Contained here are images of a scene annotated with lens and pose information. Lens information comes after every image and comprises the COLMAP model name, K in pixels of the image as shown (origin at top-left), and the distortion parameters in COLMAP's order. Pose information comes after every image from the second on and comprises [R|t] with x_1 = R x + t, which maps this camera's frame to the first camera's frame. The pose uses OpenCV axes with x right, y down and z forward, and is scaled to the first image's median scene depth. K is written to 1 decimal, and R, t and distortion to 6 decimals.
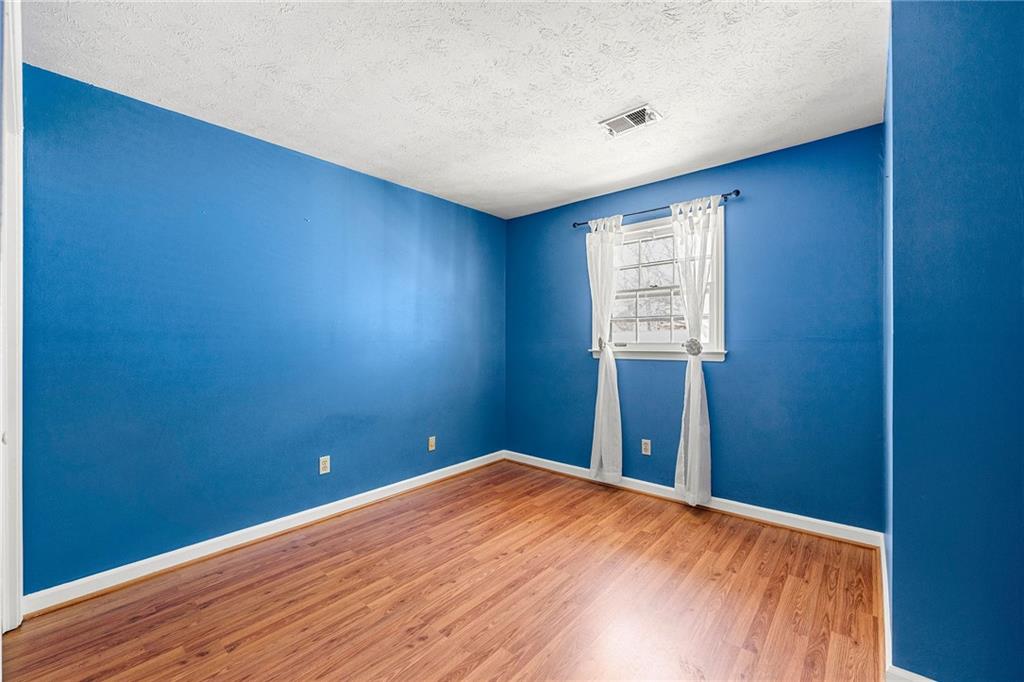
lens RADIAL K [[417.0, 0, 511.7], [0, 417.0, 339.6], [0, 0, 1]] dist [-0.000959, -0.000580]
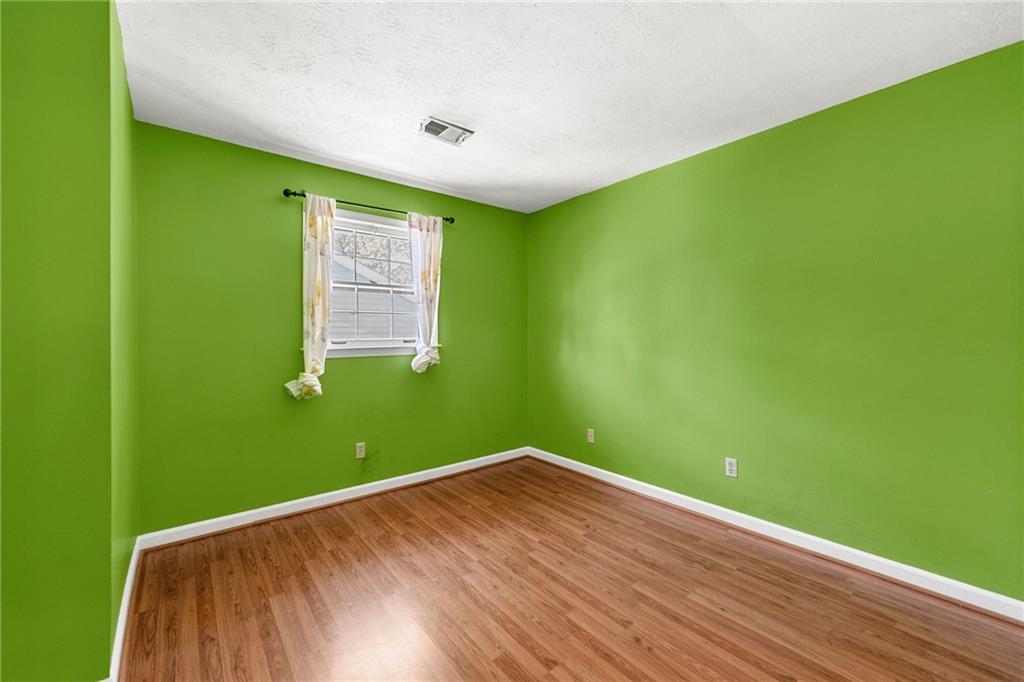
lens RADIAL K [[417.0, 0, 511.5], [0, 417.0, 340.7], [0, 0, 1]] dist [-0.000959, -0.000580]
pose [[0.190882, -0.009832, 0.981564, -0.607467], [-0.003771, 0.999935, 0.010749, -0.002149], [-0.981606, -0.005754, 0.190833, 0.518287]]
